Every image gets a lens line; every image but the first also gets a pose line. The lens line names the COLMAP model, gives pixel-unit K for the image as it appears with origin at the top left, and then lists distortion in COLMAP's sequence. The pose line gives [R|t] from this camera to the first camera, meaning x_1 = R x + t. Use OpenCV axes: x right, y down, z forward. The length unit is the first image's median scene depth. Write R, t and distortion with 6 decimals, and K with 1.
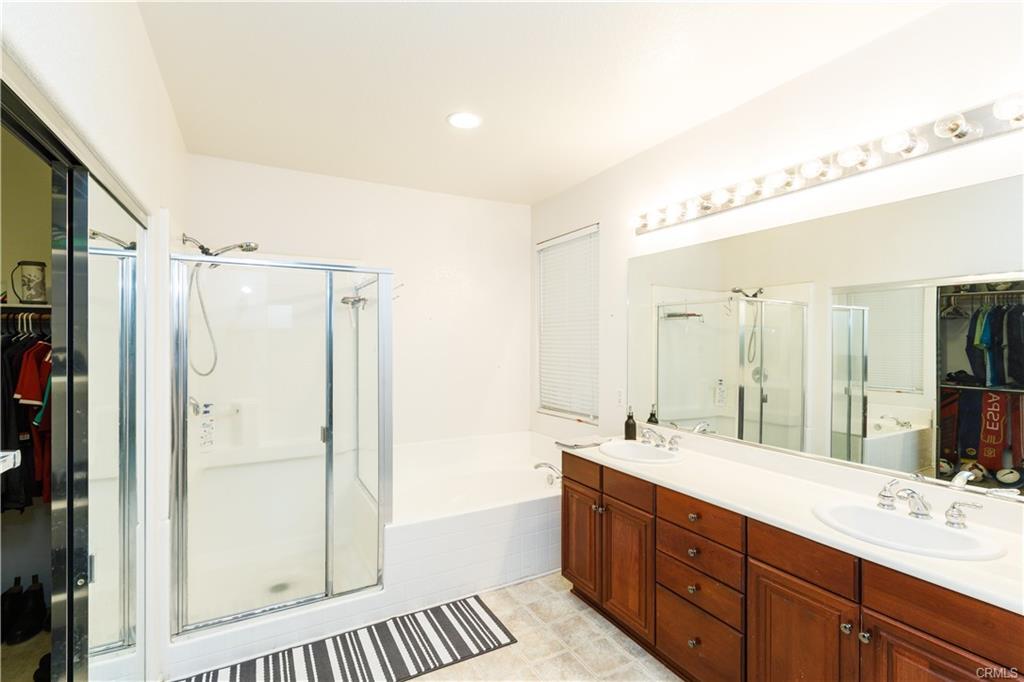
lens RADIAL K [[464.4, 0, 512.0], [0, 464.4, 341.0], [0, 0, 1]] dist [0.003179, 0.000199]
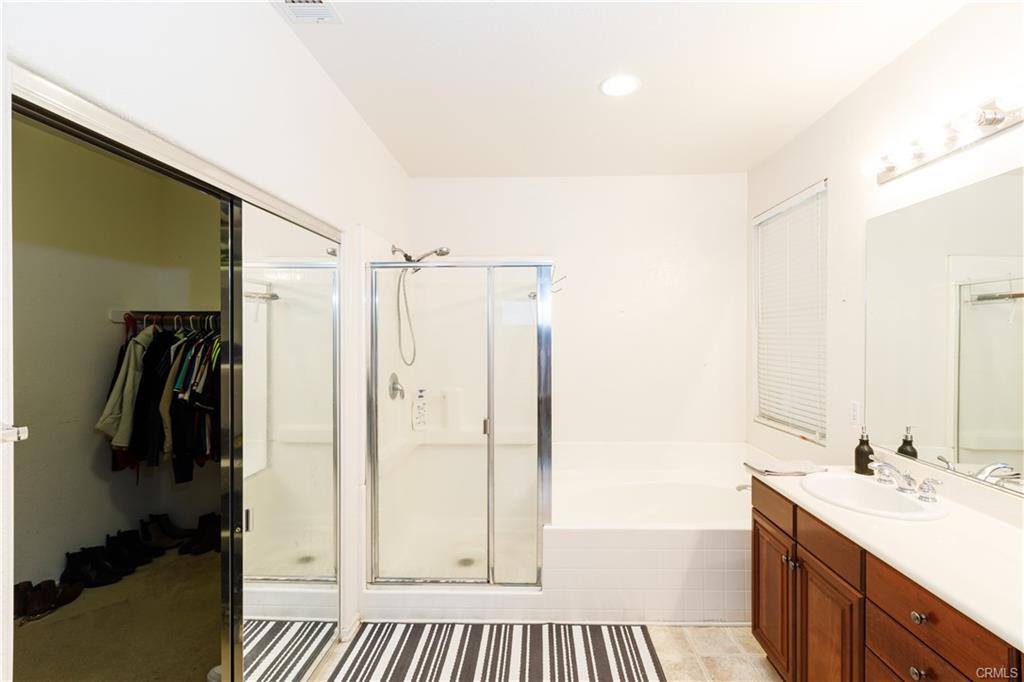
lens RADIAL K [[463.1, 0, 509.6], [0, 463.1, 337.1], [0, 0, 1]] dist [0.002783, -0.000009]
pose [[0.871011, 0.000250, -0.491263, 0.139528], [0.001718, 0.999992, 0.003555, -0.000627], [0.491261, -0.003941, 0.871004, 0.121401]]
